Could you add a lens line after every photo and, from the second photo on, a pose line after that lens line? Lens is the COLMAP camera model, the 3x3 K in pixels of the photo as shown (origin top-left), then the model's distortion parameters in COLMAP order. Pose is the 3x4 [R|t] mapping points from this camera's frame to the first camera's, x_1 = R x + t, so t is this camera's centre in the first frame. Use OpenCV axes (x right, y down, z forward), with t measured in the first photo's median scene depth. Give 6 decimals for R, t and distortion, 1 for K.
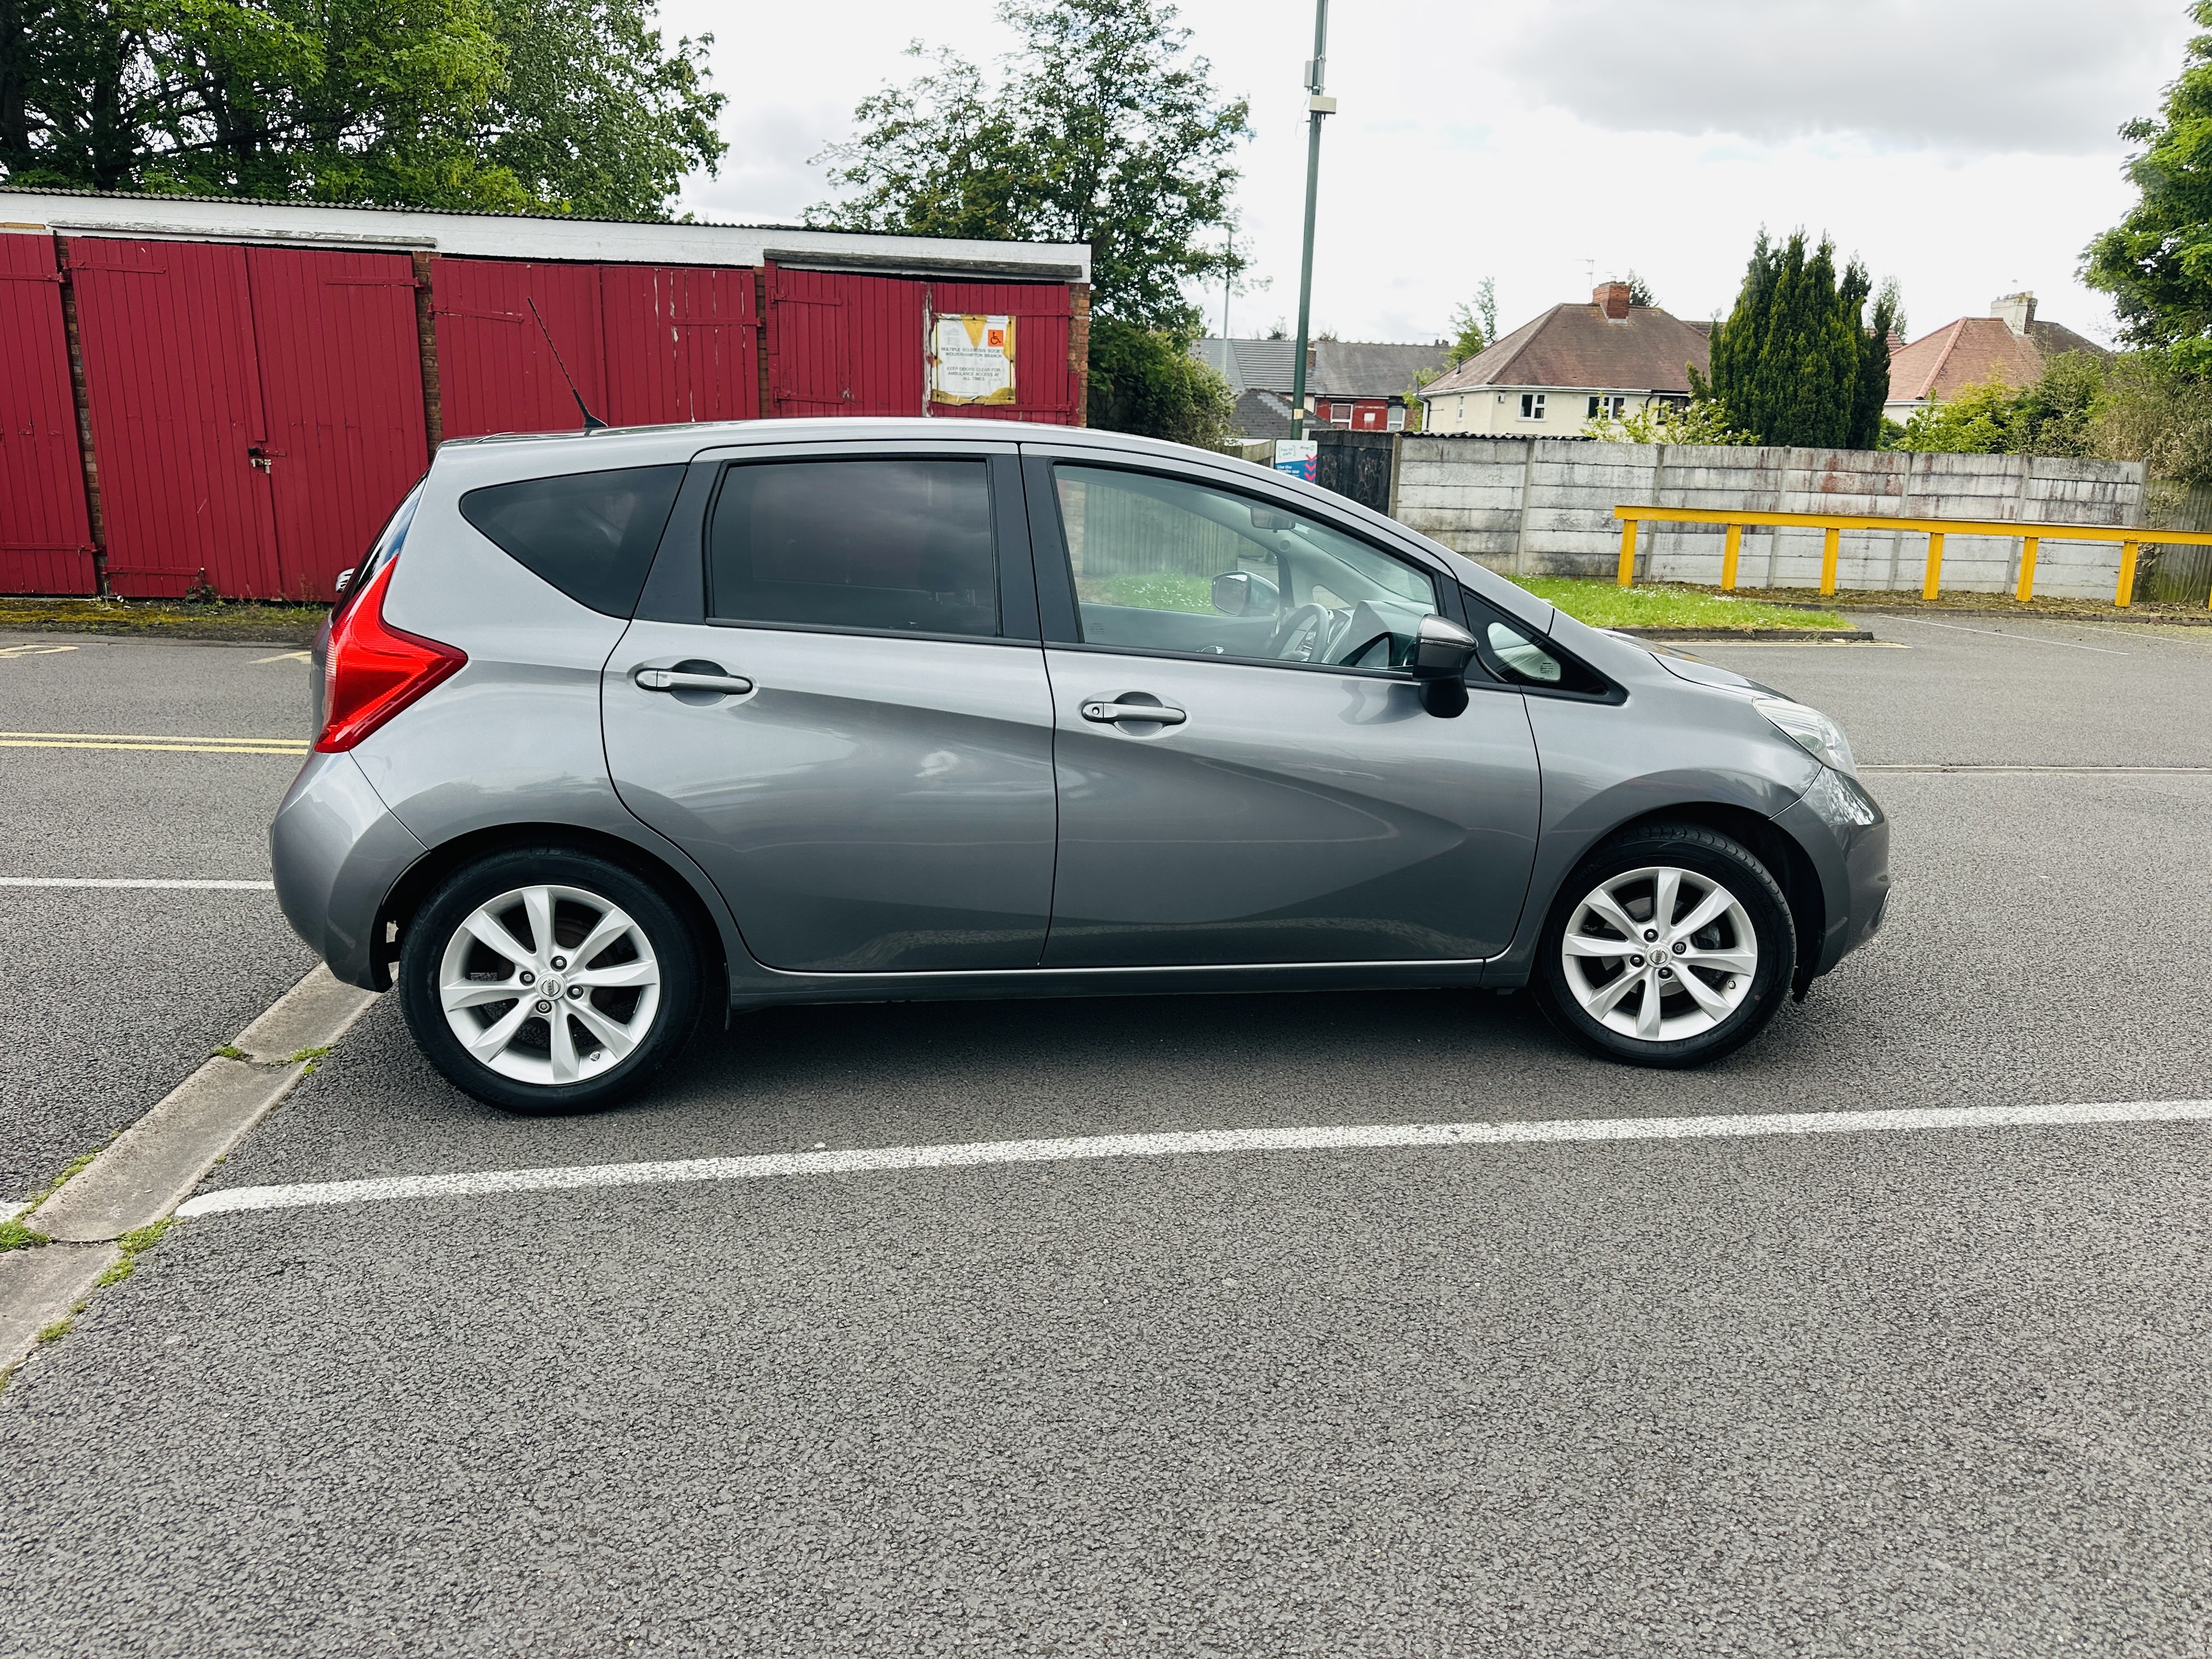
lens RADIAL K [[1534.4, 0, 1106.3], [0, 1534.4, 916.1], [0, 0, 1]] dist [0.061875, -0.066650]
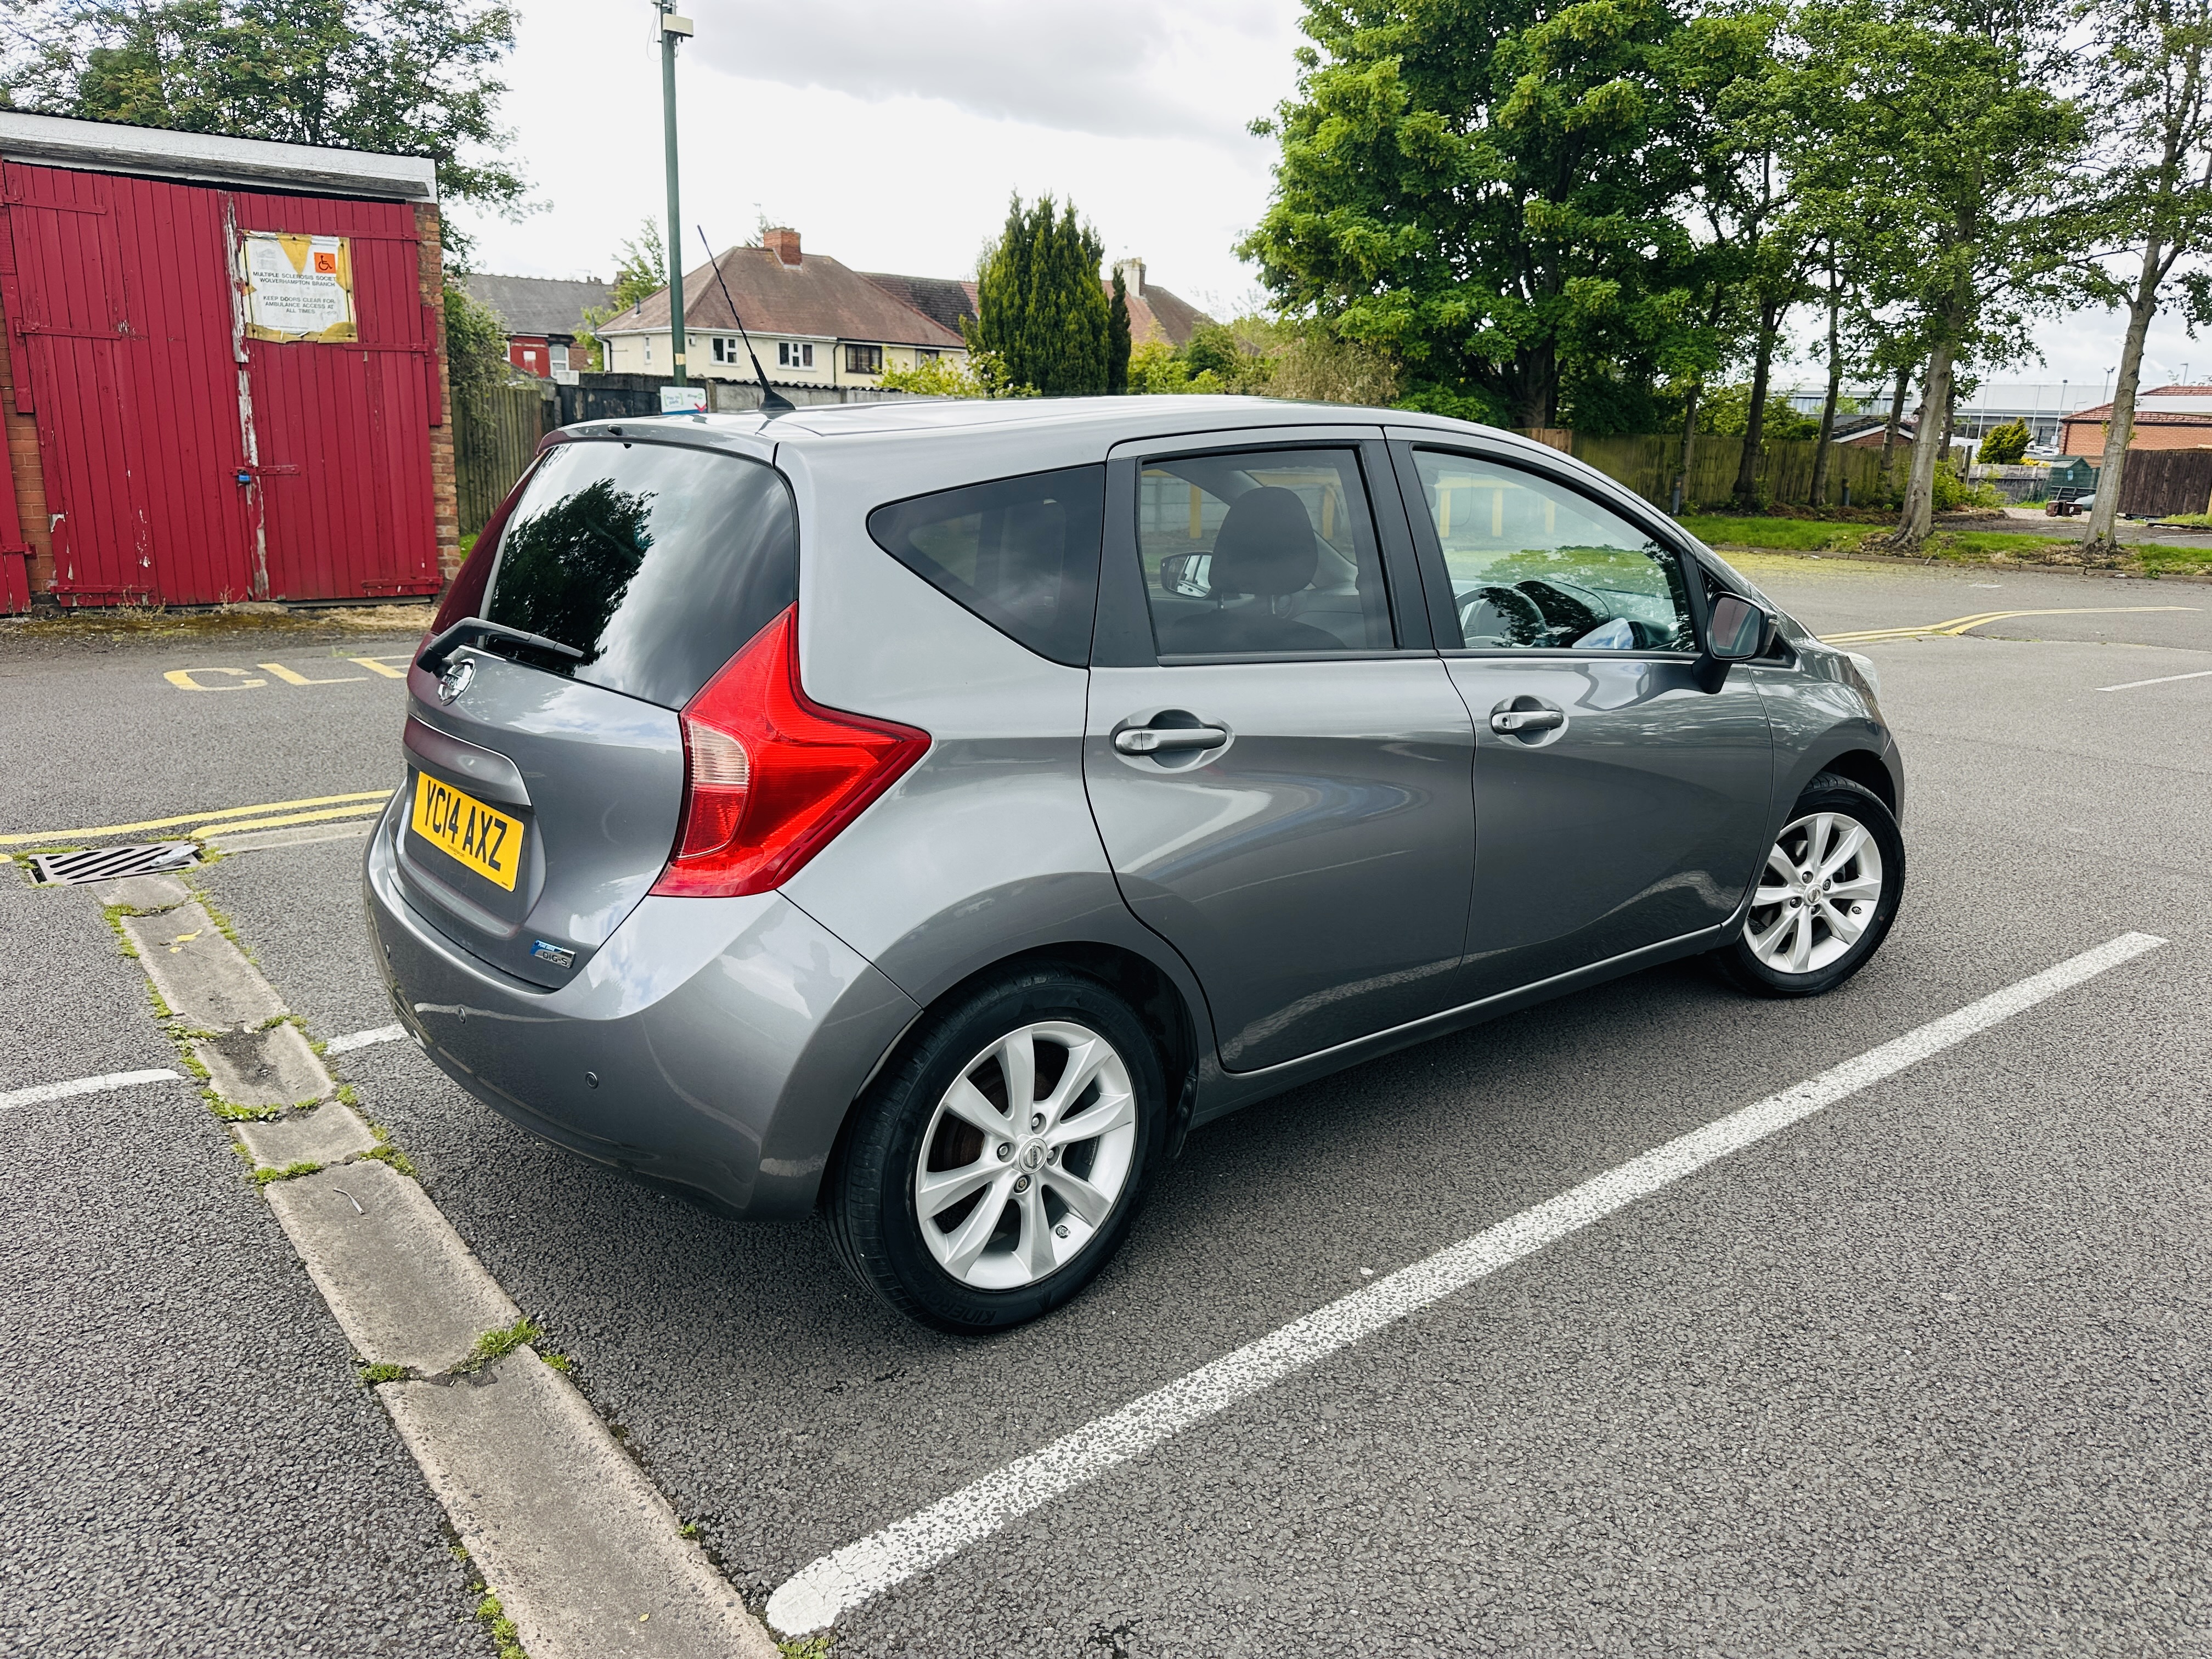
lens RADIAL K [[1545.4, 0, 1007.6], [0, 1545.4, 887.1], [0, 0, 1]] dist [0.150296, -0.259162]
pose [[0.864226, -0.148863, 0.480576, -0.209019], [0.141822, 0.988568, 0.051179, -0.036736], [-0.482700, 0.023926, 0.875459, 0.097569]]
